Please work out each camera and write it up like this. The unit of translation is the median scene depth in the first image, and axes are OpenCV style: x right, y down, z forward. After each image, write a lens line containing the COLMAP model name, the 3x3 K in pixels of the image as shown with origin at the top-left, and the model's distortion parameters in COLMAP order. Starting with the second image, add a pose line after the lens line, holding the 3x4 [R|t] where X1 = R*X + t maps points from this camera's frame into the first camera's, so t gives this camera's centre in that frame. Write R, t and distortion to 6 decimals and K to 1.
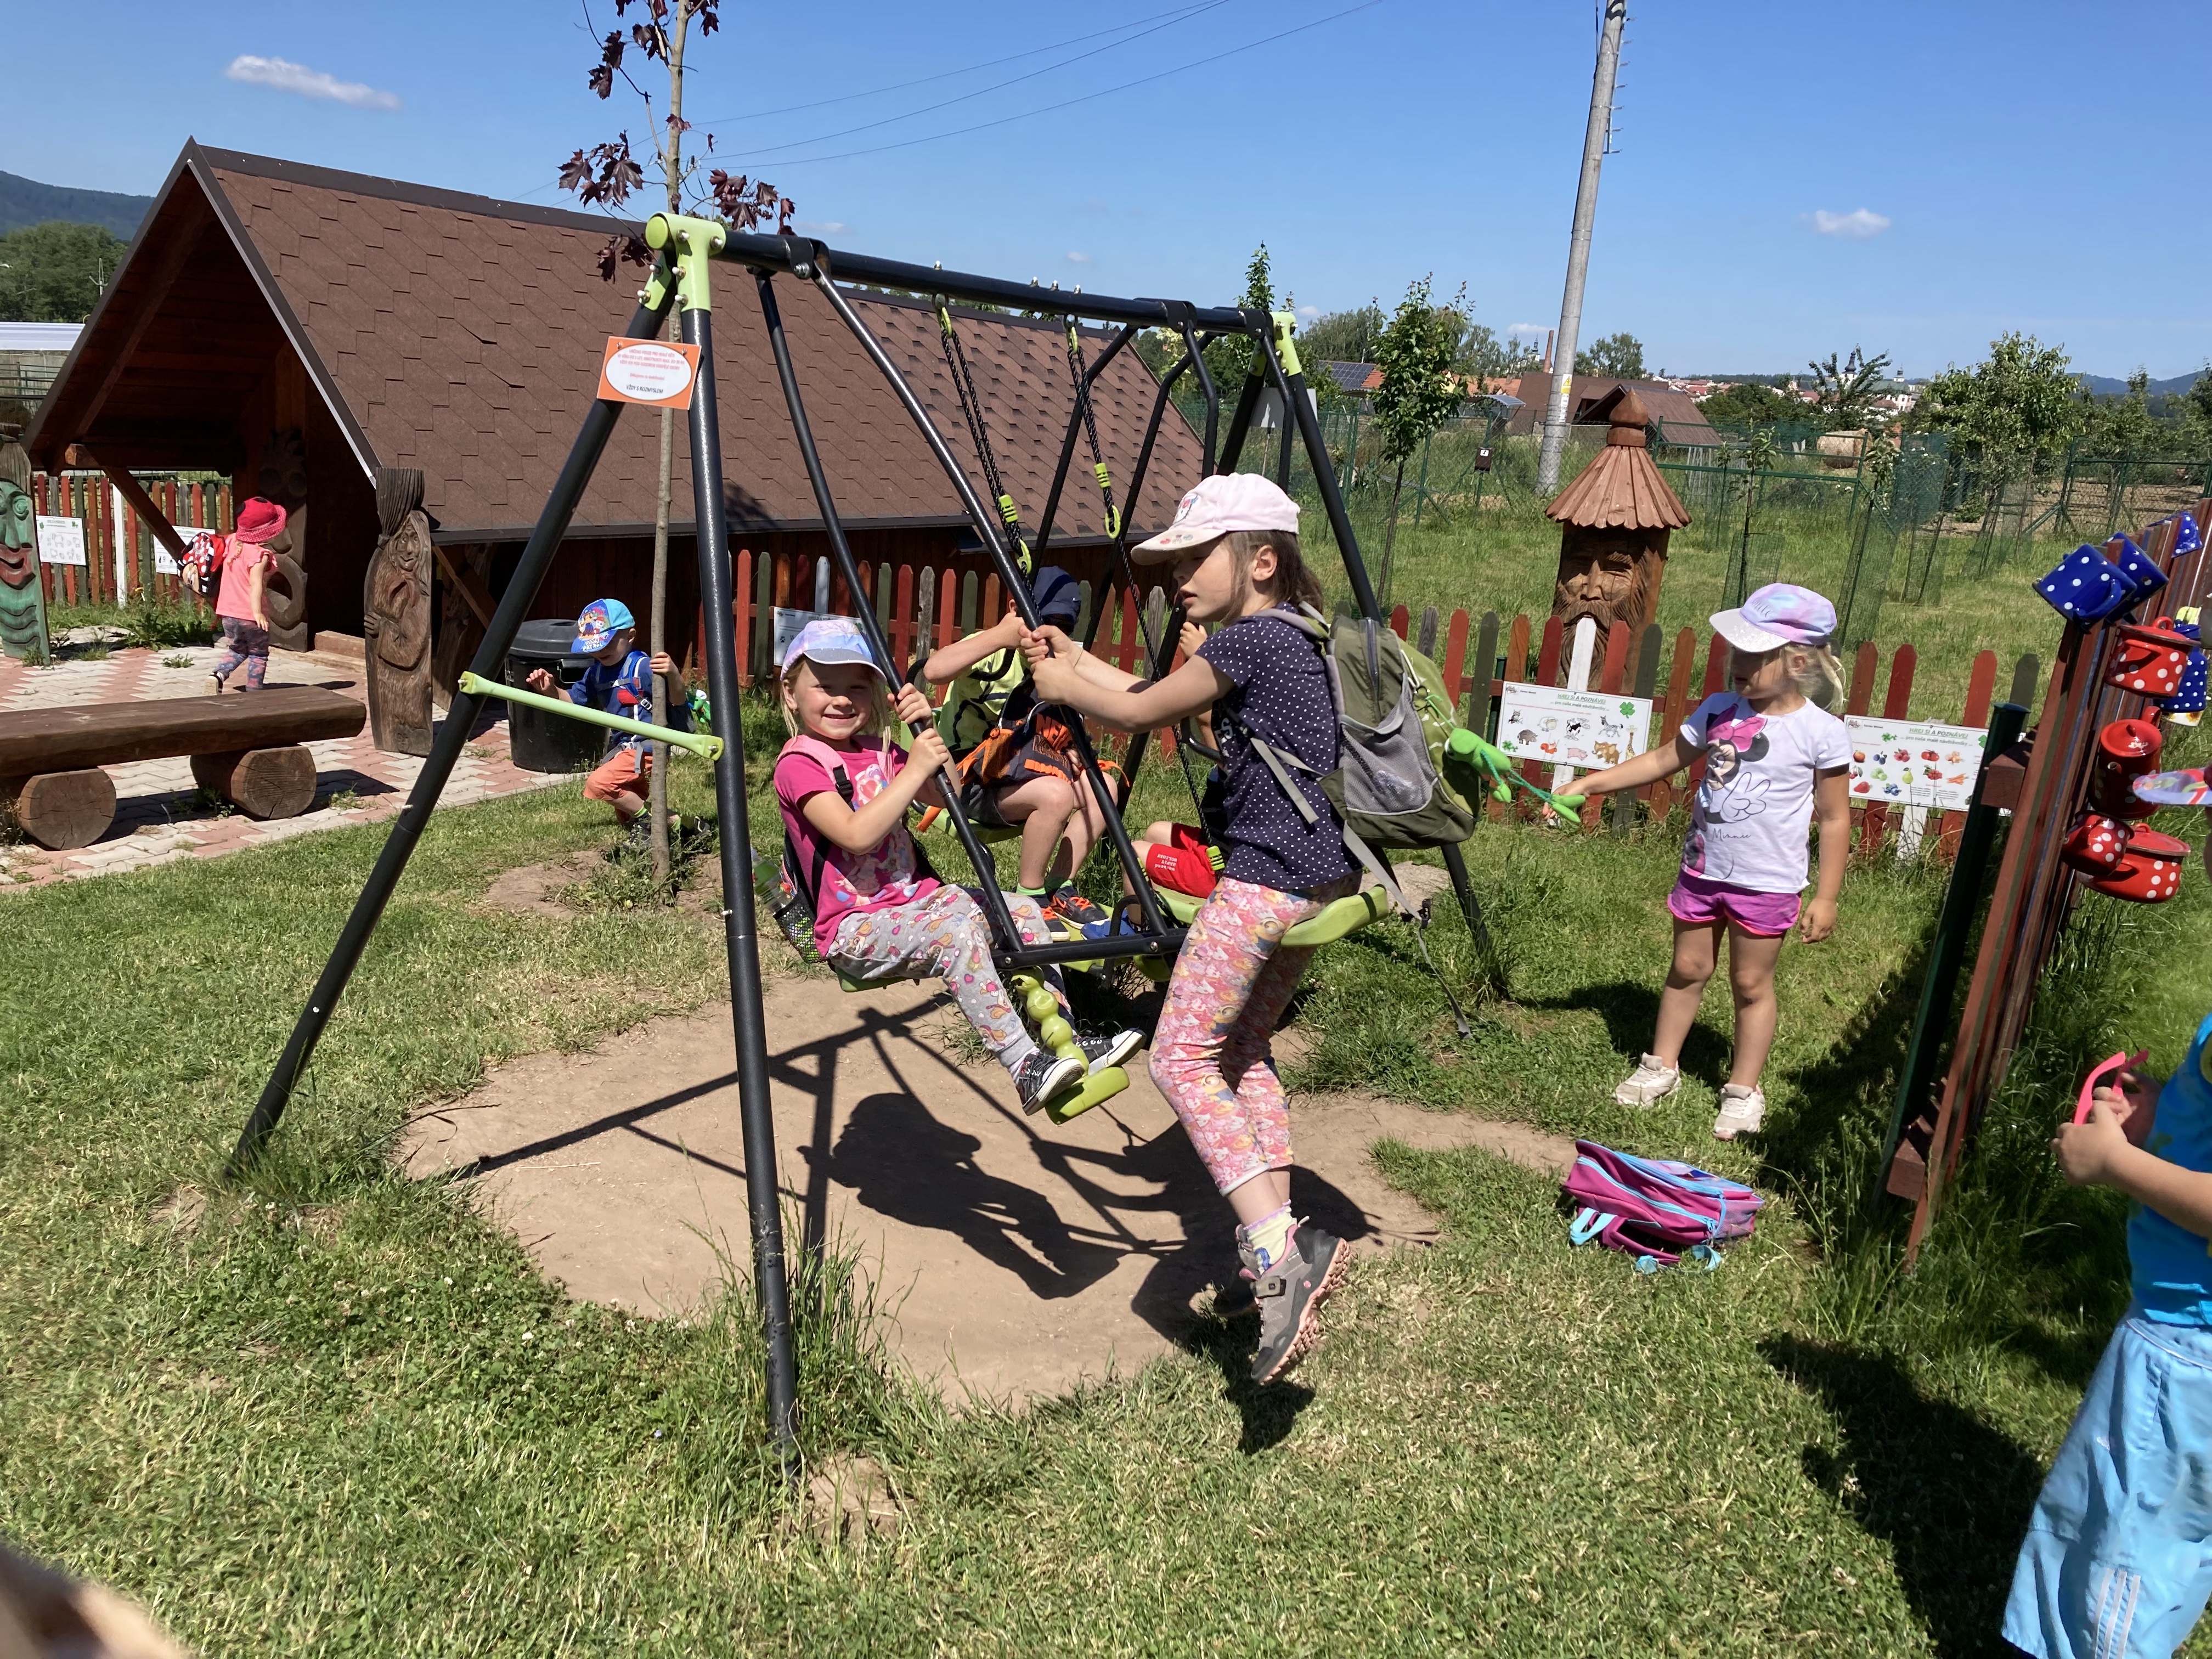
lens RADIAL K [[1774.9, 0, 1089.4], [0, 1774.9, 818.3], [0, 0, 1]] dist [0.024743, -0.013855]
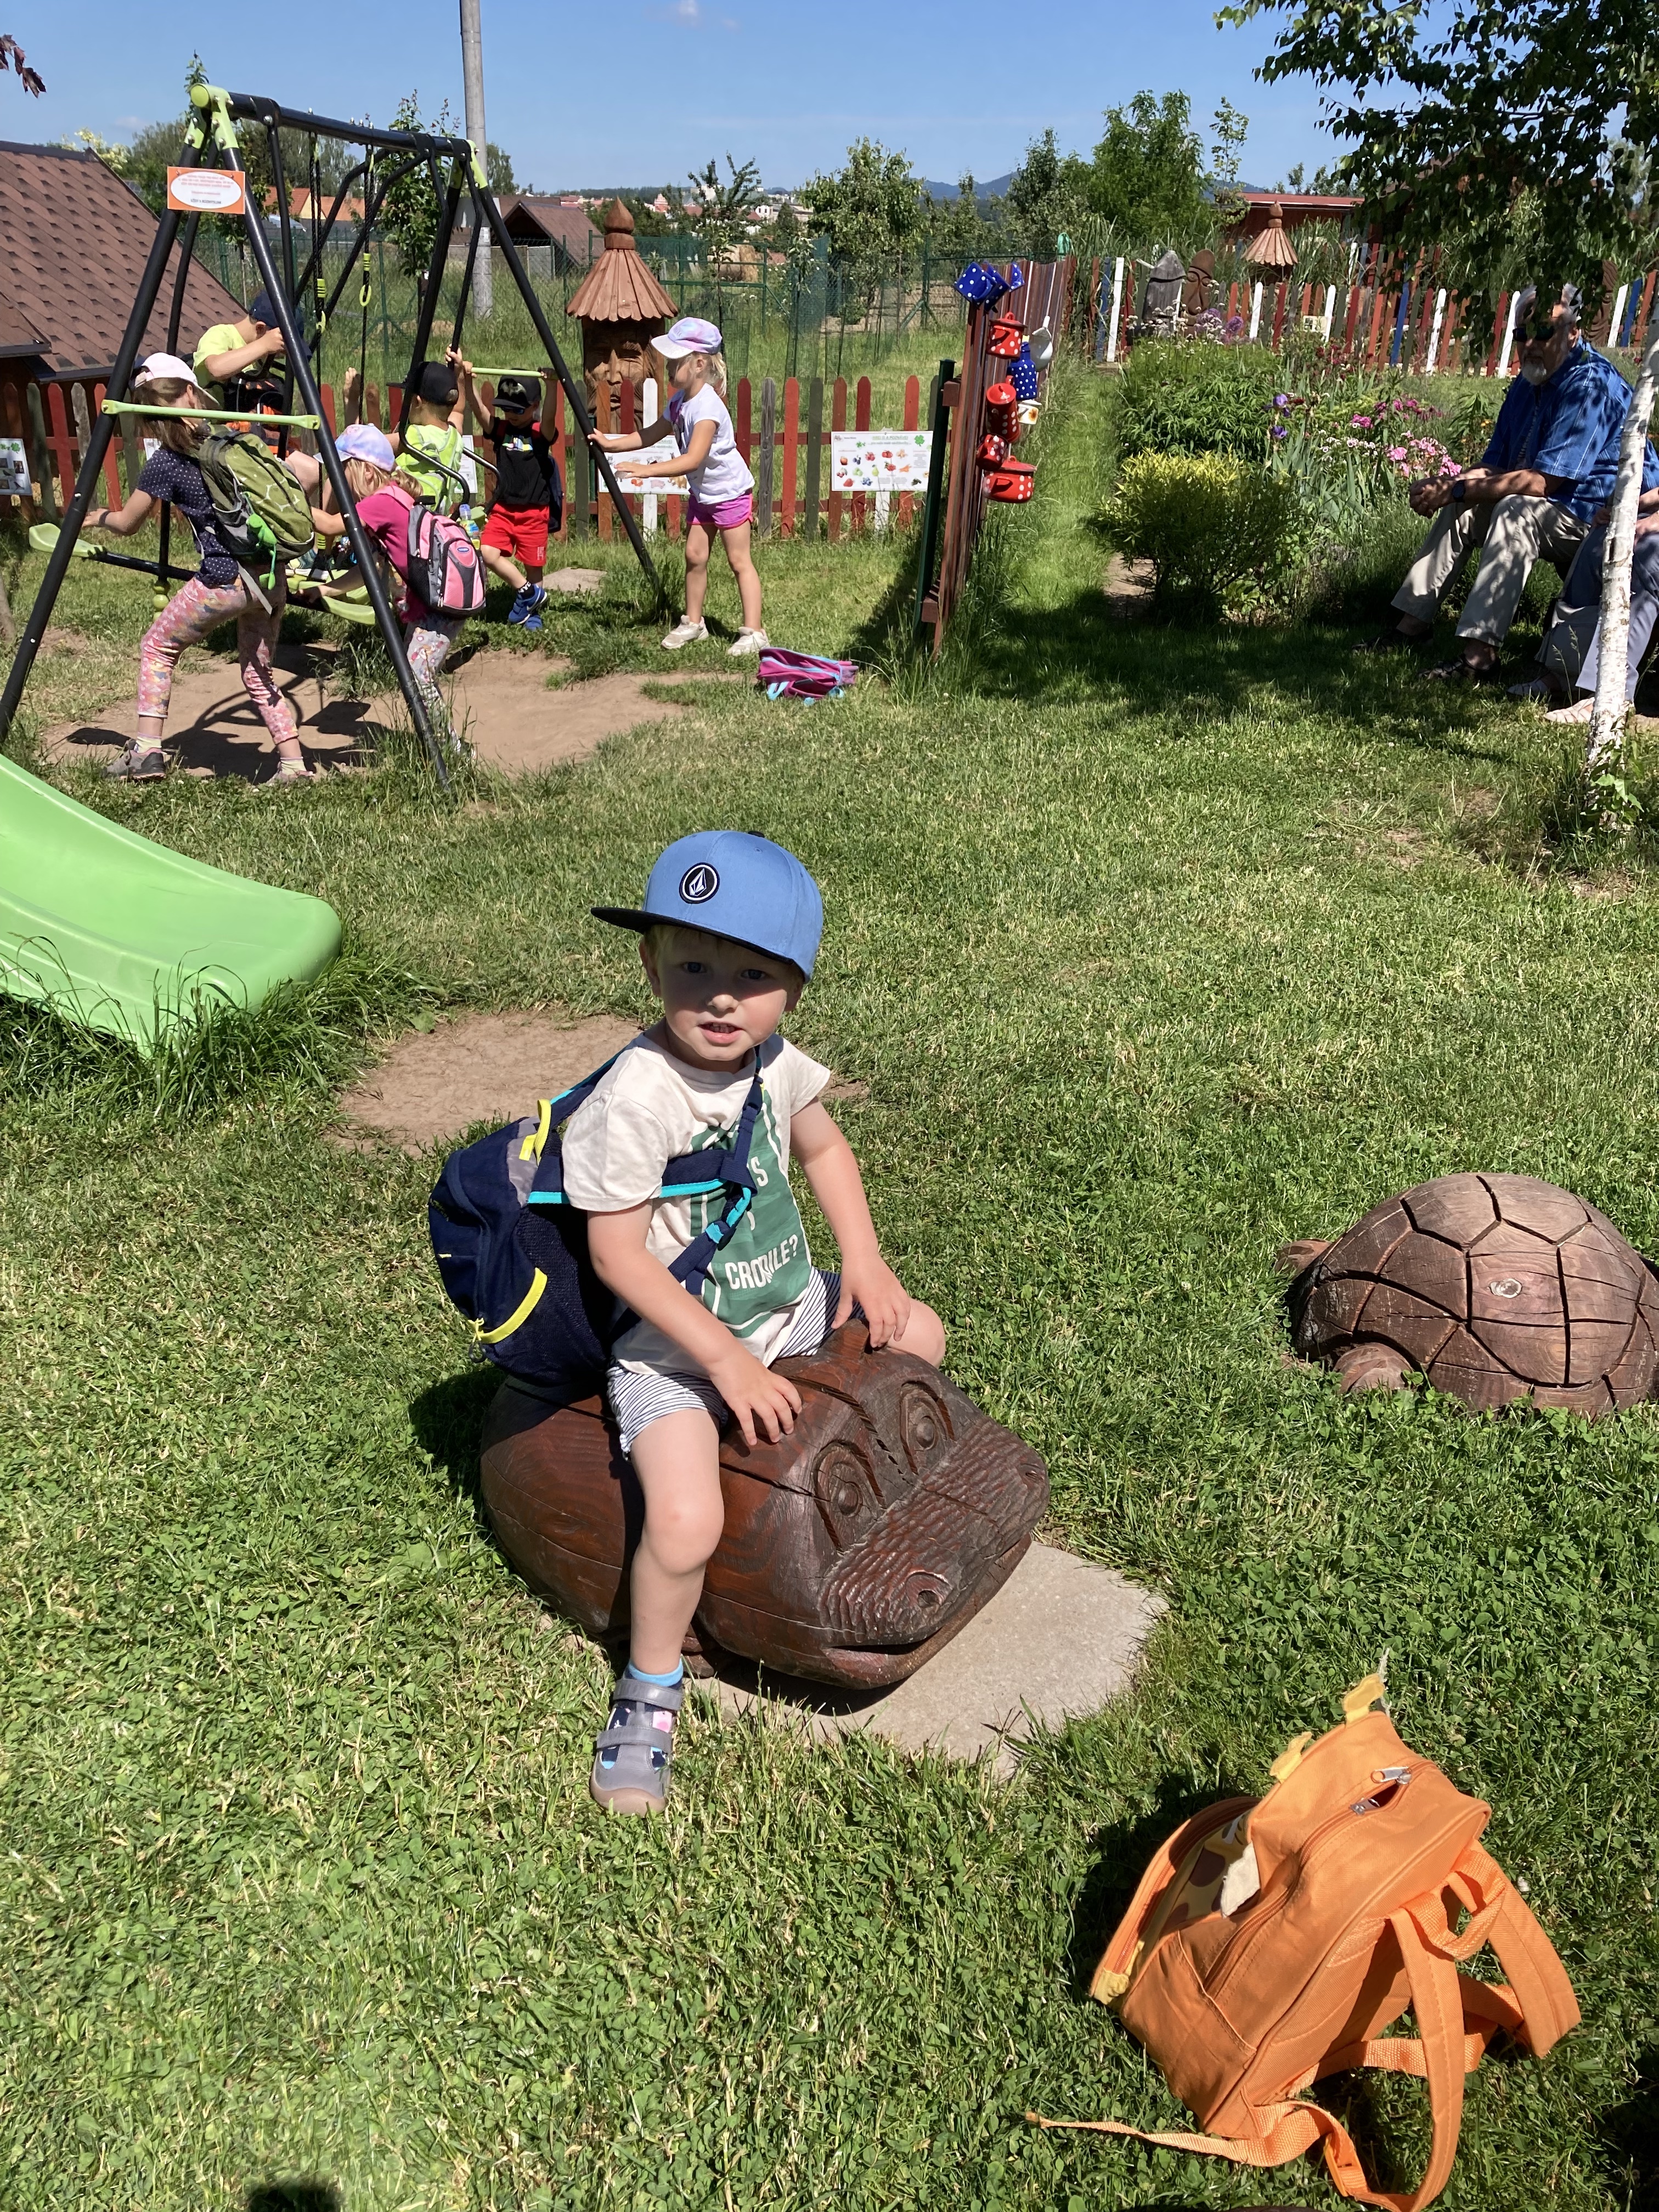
lens RADIAL K [[1774.9, 0, 823.7], [0, 1774.9, 1105.2], [0, 0, 1]] dist [0.024743, -0.013855]
pose [[0.900940, -0.222499, 0.372560, -0.165855], [0.133001, 0.958810, 0.250988, 0.068615], [-0.413059, -0.176575, 0.893423, -0.267623]]
